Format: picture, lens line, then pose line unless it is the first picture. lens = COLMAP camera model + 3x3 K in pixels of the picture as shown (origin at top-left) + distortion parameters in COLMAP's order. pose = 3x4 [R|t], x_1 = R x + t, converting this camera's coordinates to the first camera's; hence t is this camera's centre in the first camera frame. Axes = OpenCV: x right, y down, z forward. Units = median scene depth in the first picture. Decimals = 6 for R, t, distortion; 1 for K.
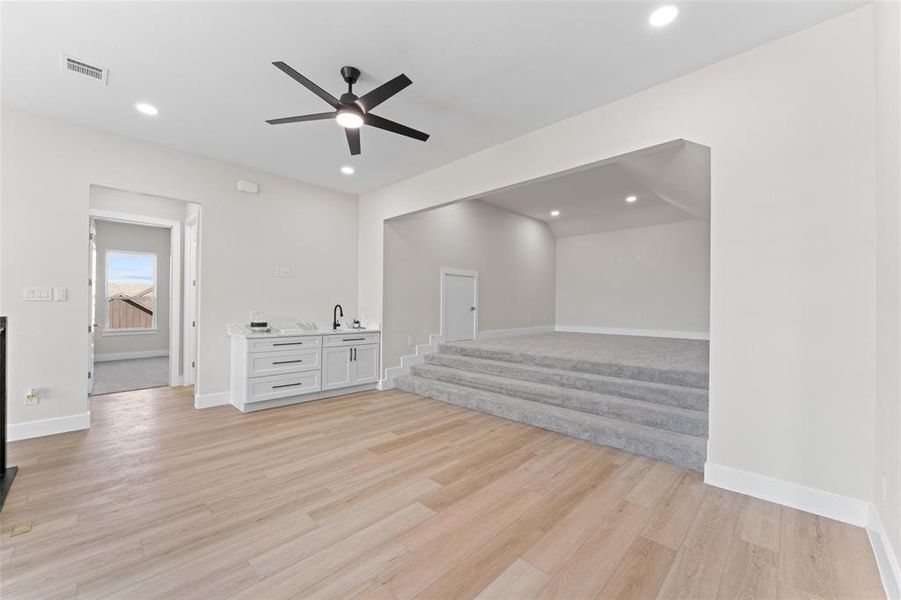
lens RADIAL K [[360.6, 0, 450.0], [0, 360.6, 301.2], [0, 0, 1]] dist [-0.002075, -0.000041]
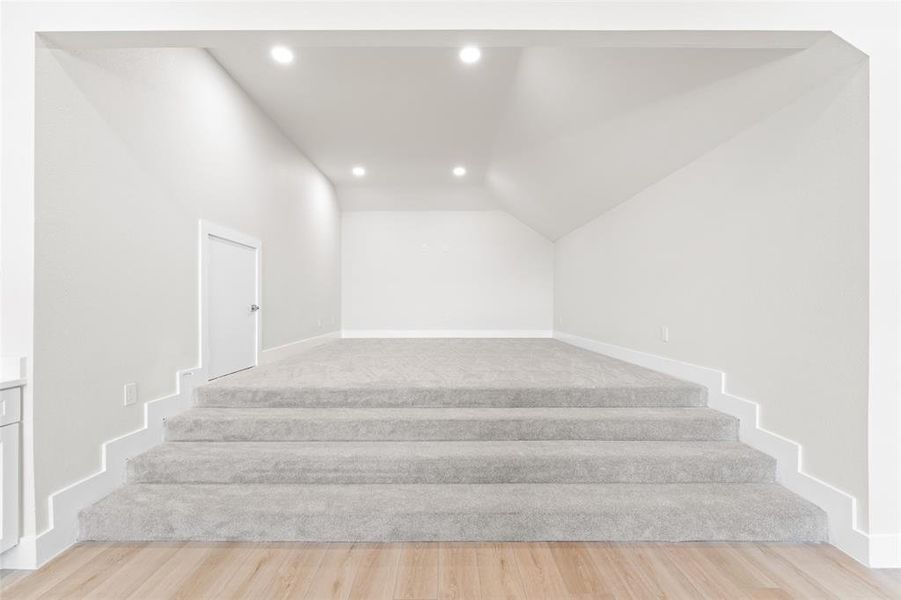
lens RADIAL K [[388.6, 0, 449.4], [0, 388.6, 305.2], [0, 0, 1]] dist [-0.002683, -0.000673]
pose [[0.721584, -0.006108, 0.692300, -0.158495], [-0.002522, 0.999931, 0.011451, 0.010986], [-0.692322, -0.010009, 0.721519, 0.499010]]
